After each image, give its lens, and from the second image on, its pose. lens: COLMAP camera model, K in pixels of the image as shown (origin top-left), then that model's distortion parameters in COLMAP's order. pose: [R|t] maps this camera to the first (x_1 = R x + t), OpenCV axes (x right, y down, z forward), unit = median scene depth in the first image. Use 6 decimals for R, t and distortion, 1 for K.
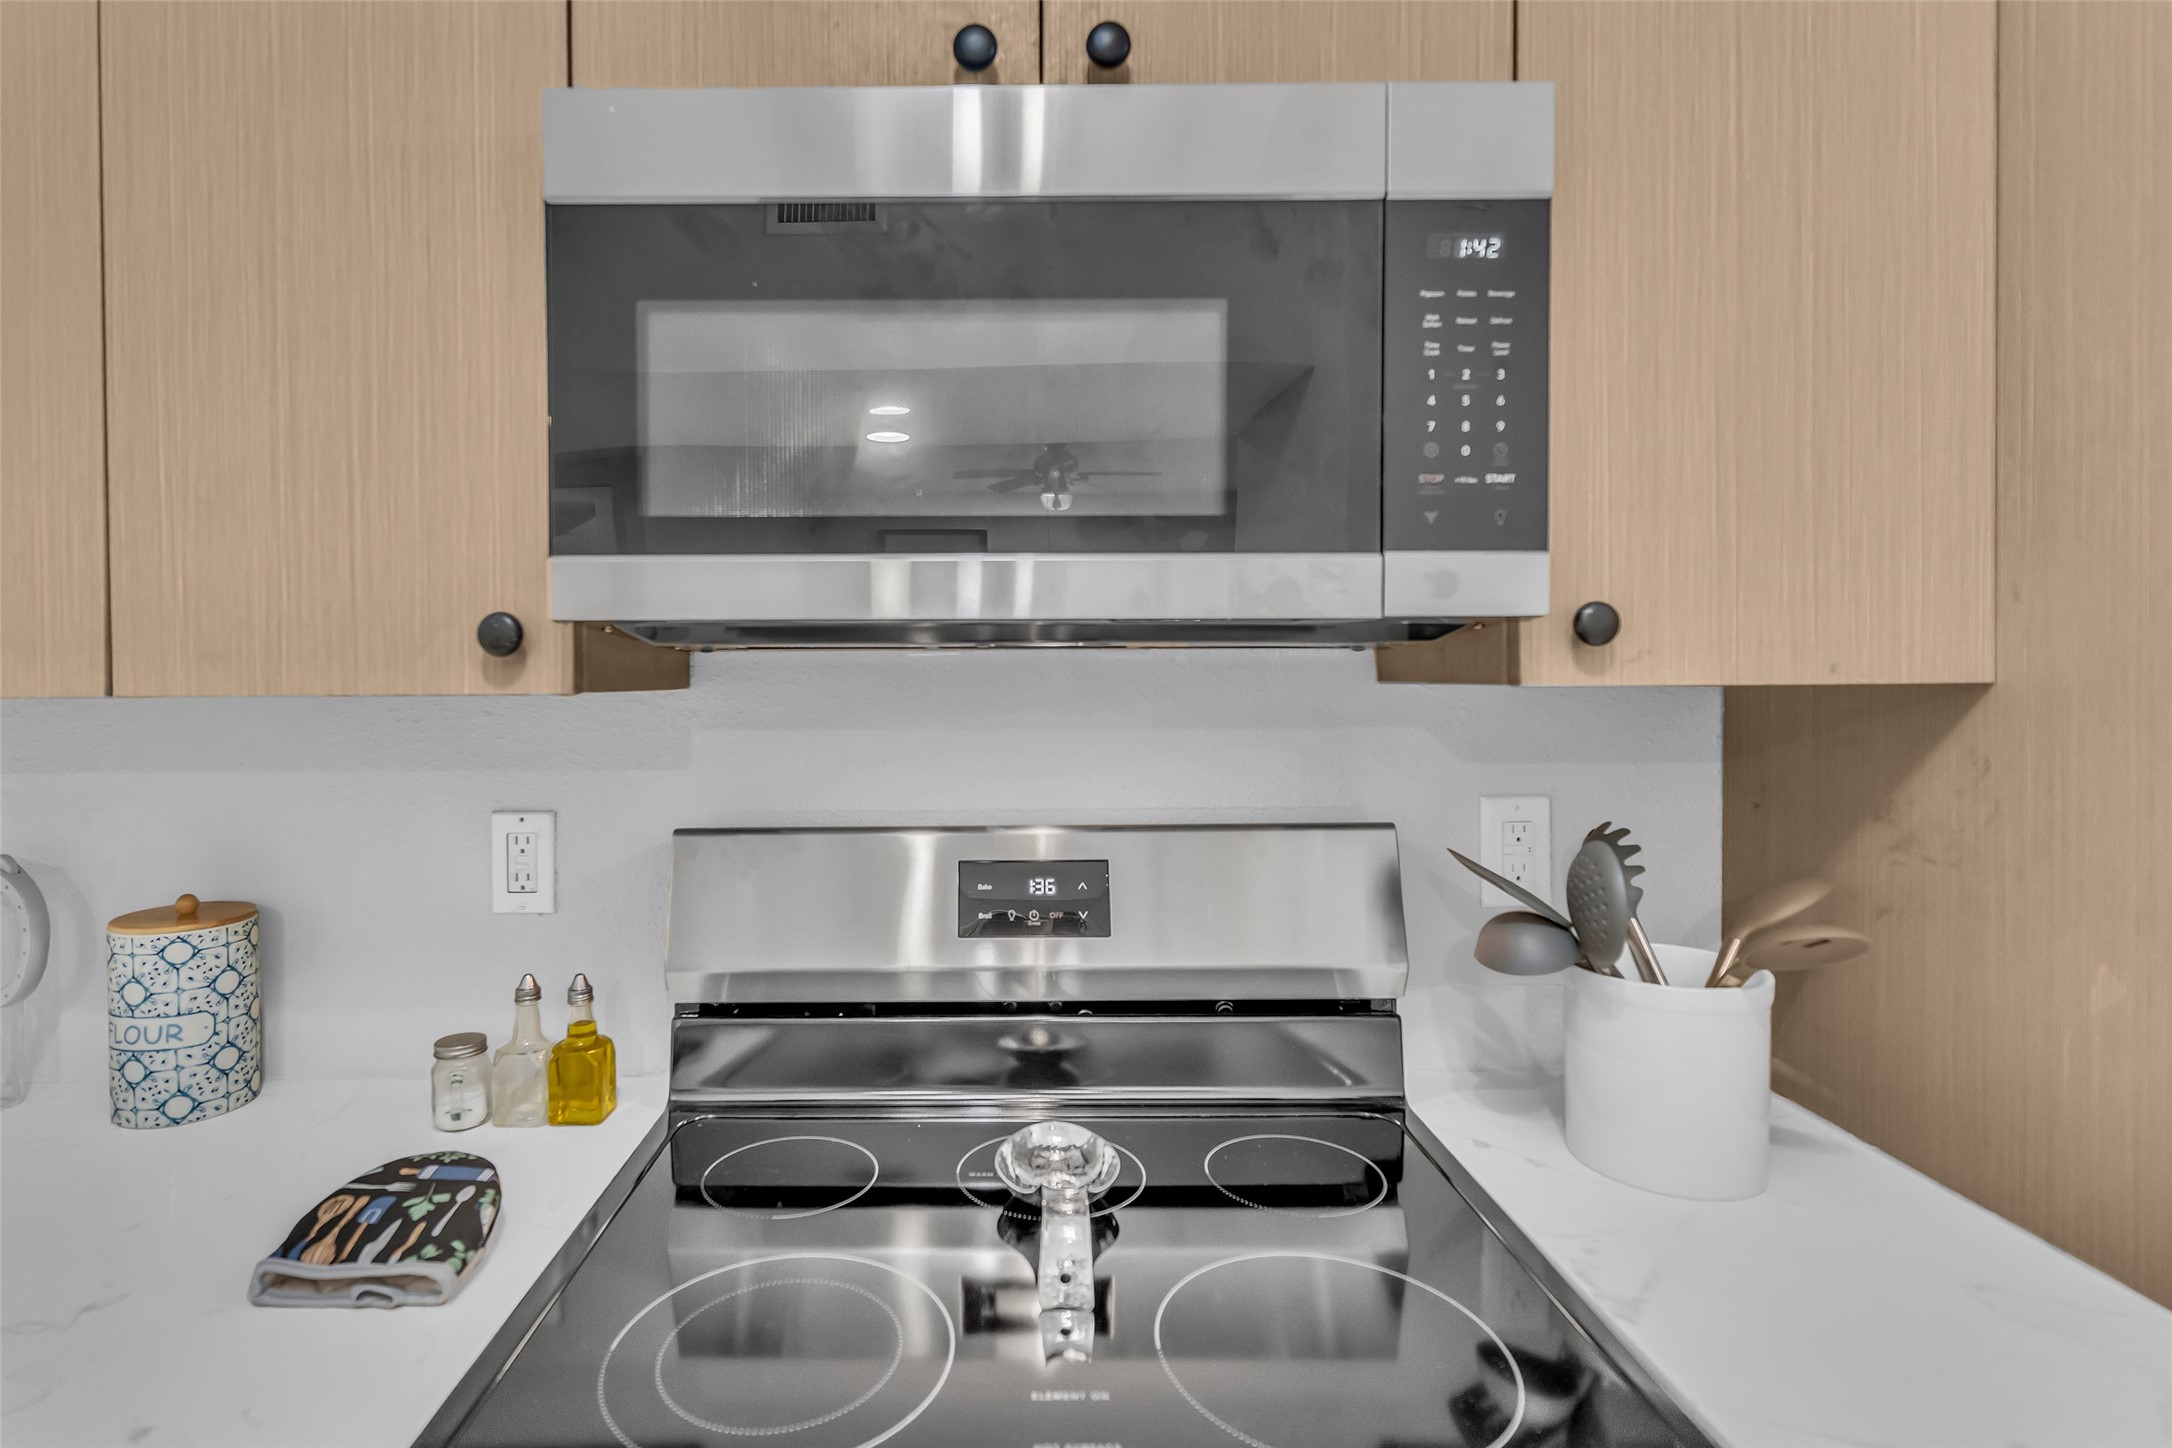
lens RADIAL K [[1074.4, 0, 1003.0], [0, 1074.4, 686.9], [0, 0, 1]] dist [0.001974, 0.000014]
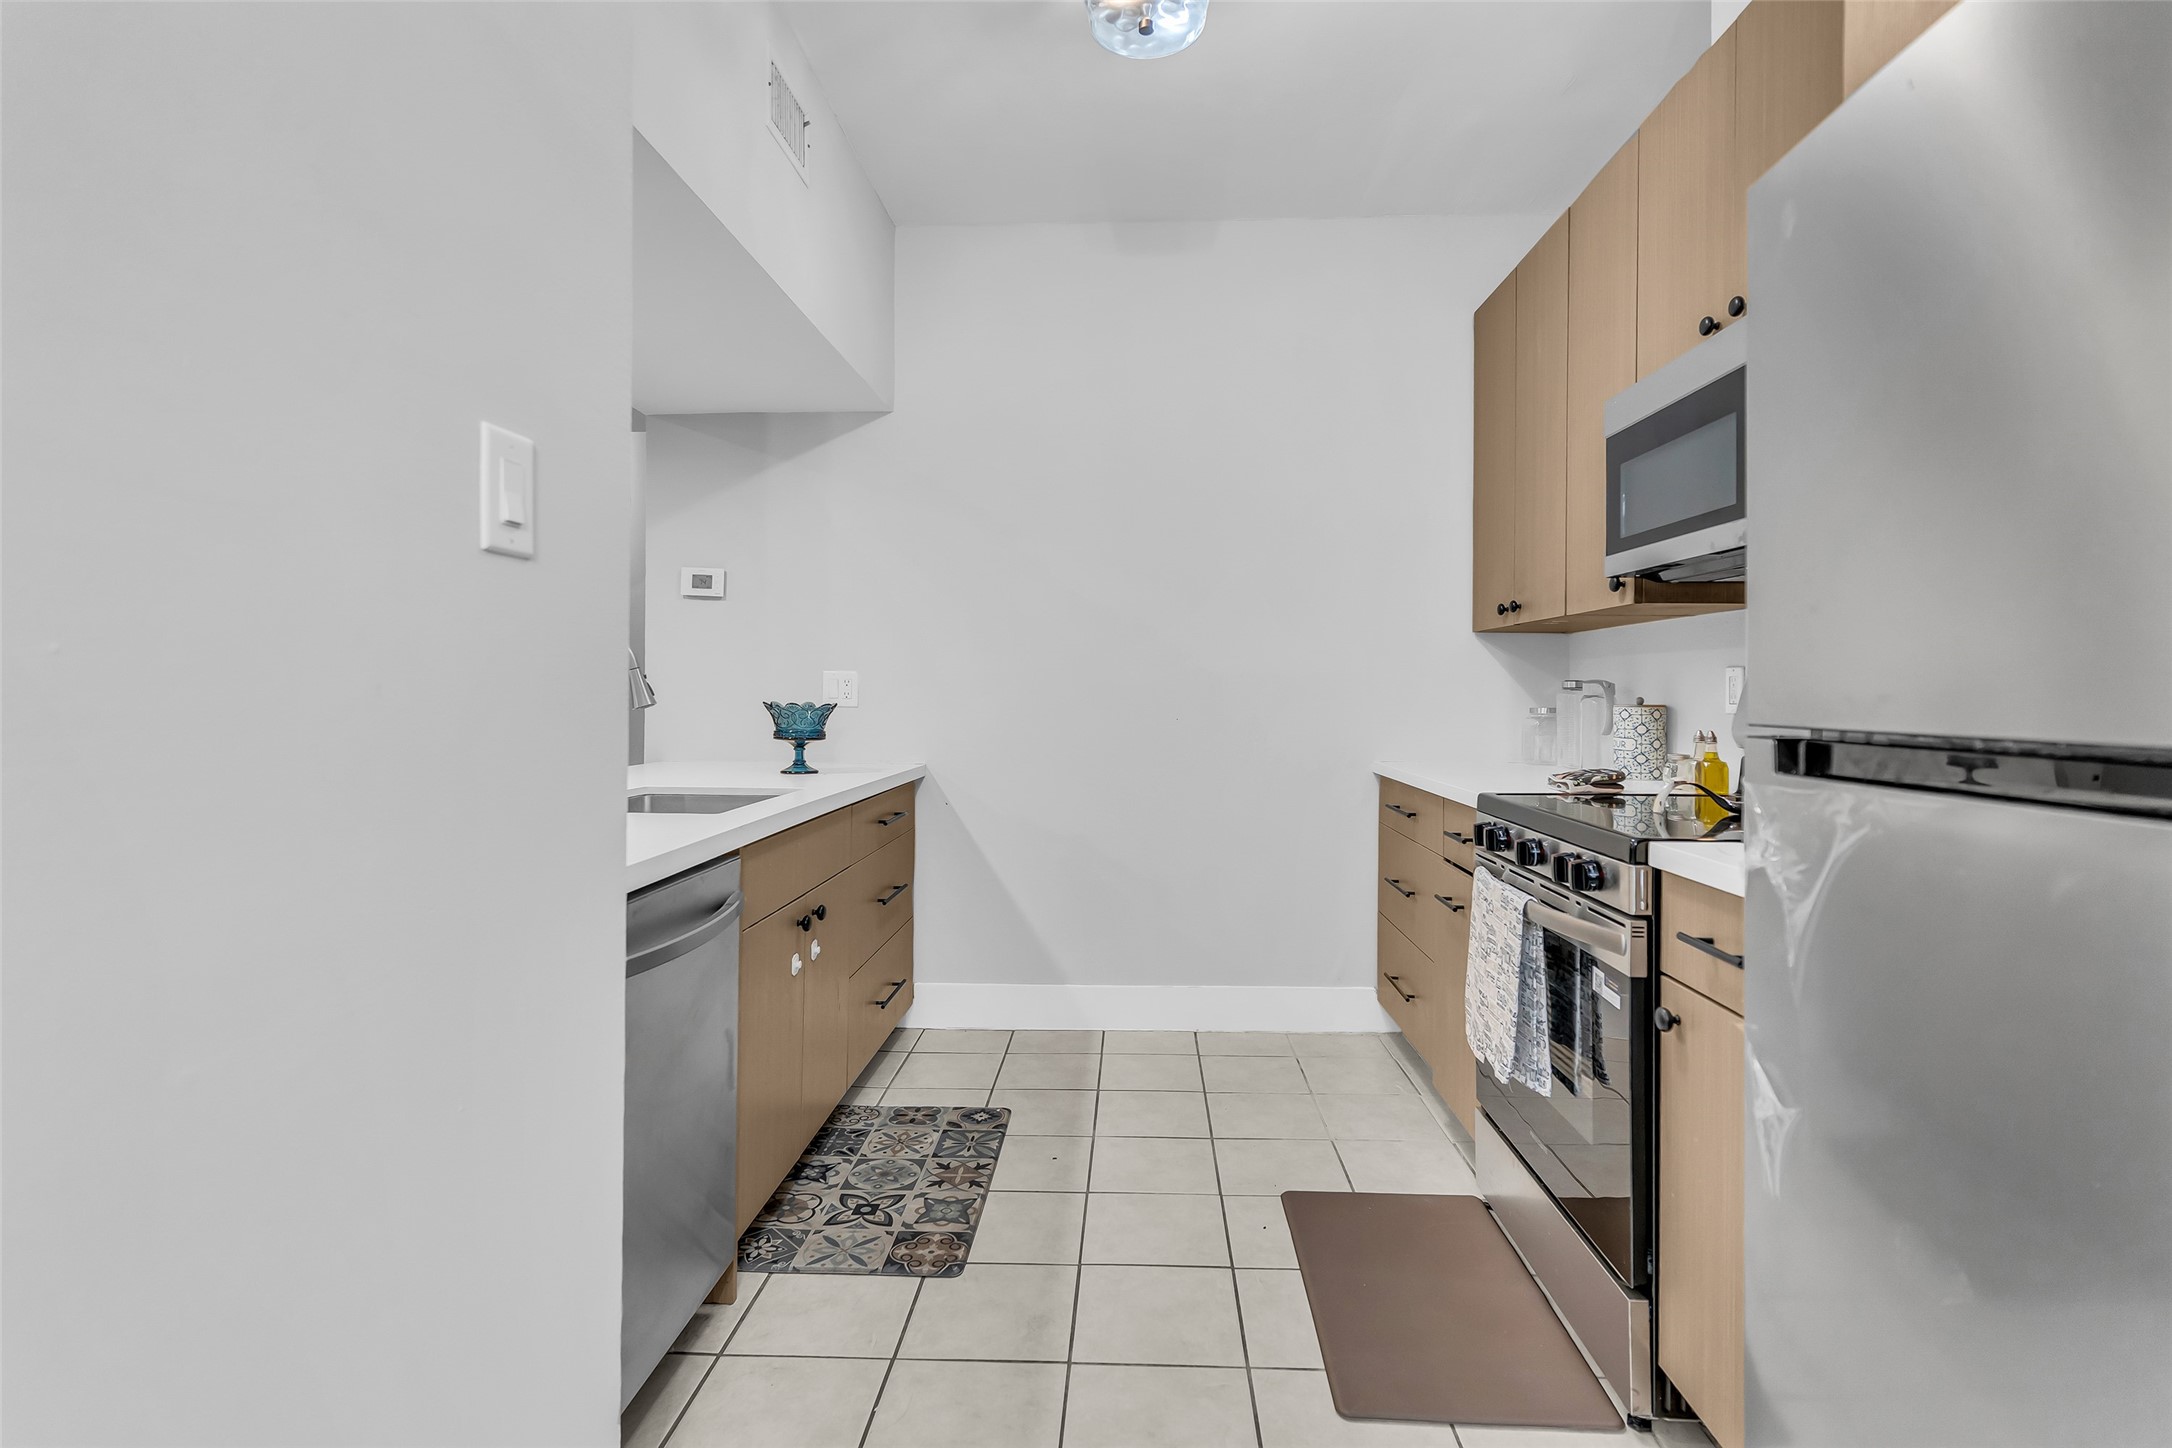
lens RADIAL K [[1044.3, 0, 1093.4], [0, 1044.3, 700.2], [0, 0, 1]] dist [0.001825, 0.000353]
pose [[-0.039872, 0.017146, -0.999058, 2.297754], [-0.012258, 0.999769, 0.017648, 0.219746], [0.999130, 0.012950, -0.039653, -0.272635]]
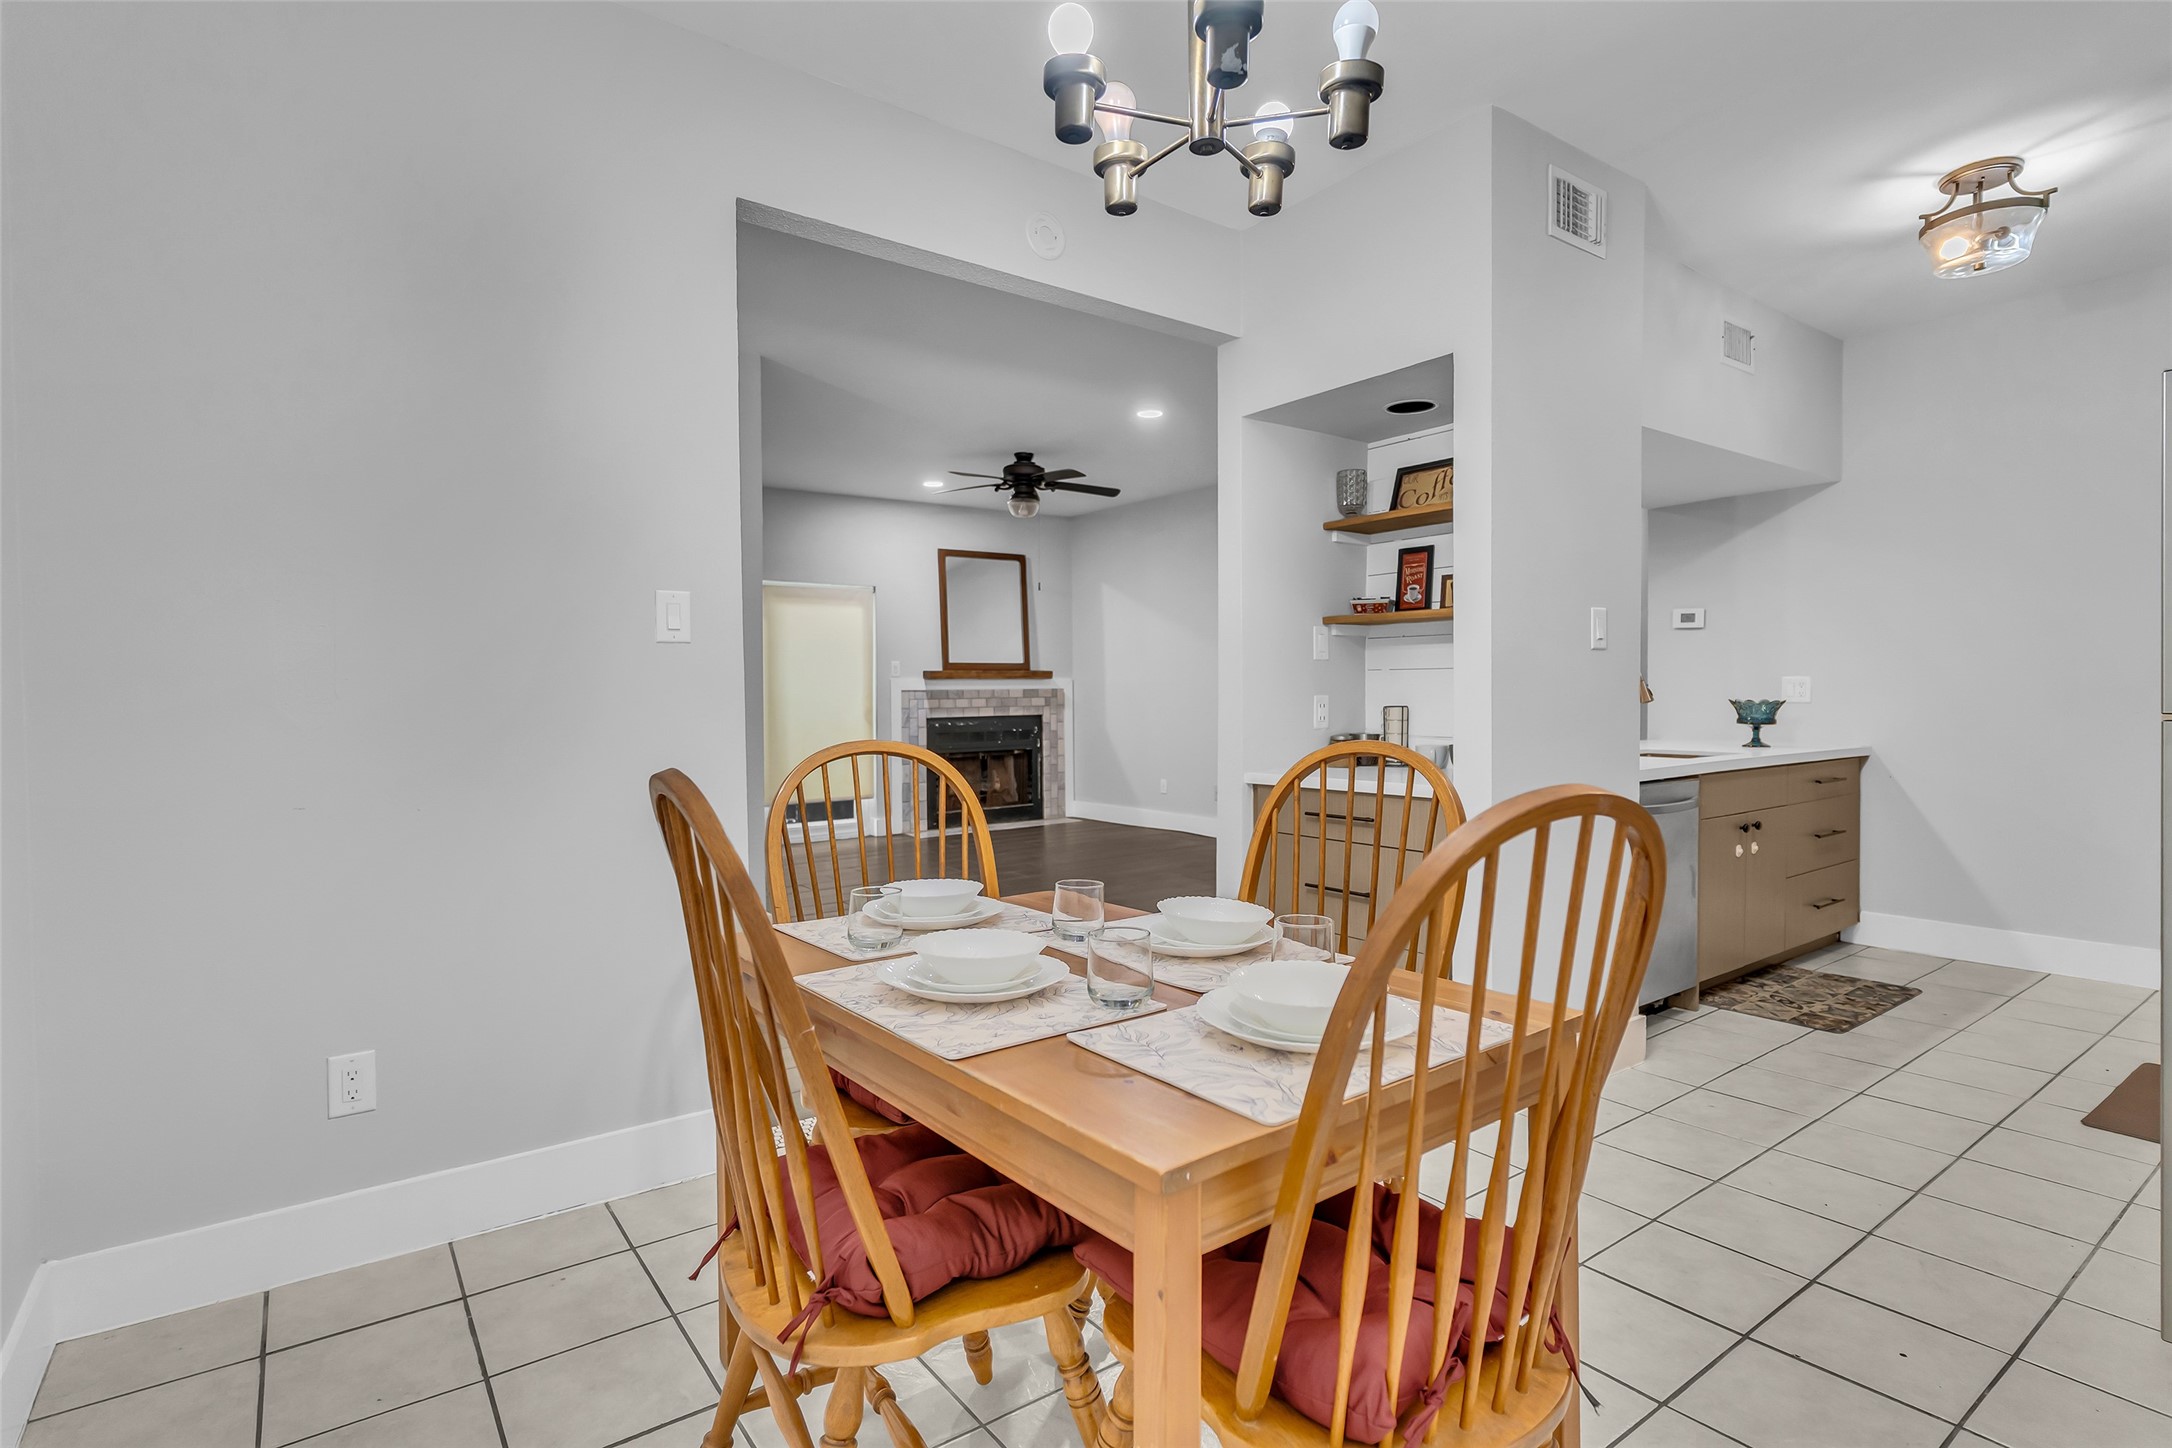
lens RADIAL K [[1044.3, 0, 1093.4], [0, 1044.3, 700.2], [0, 0, 1]] dist [0.001825, 0.000353]
pose [[-0.803946, 0.020476, -0.594349, 4.624971], [0.009131, 0.999714, 0.022090, 0.160371], [0.594632, 0.012332, -0.803904, 0.844242]]
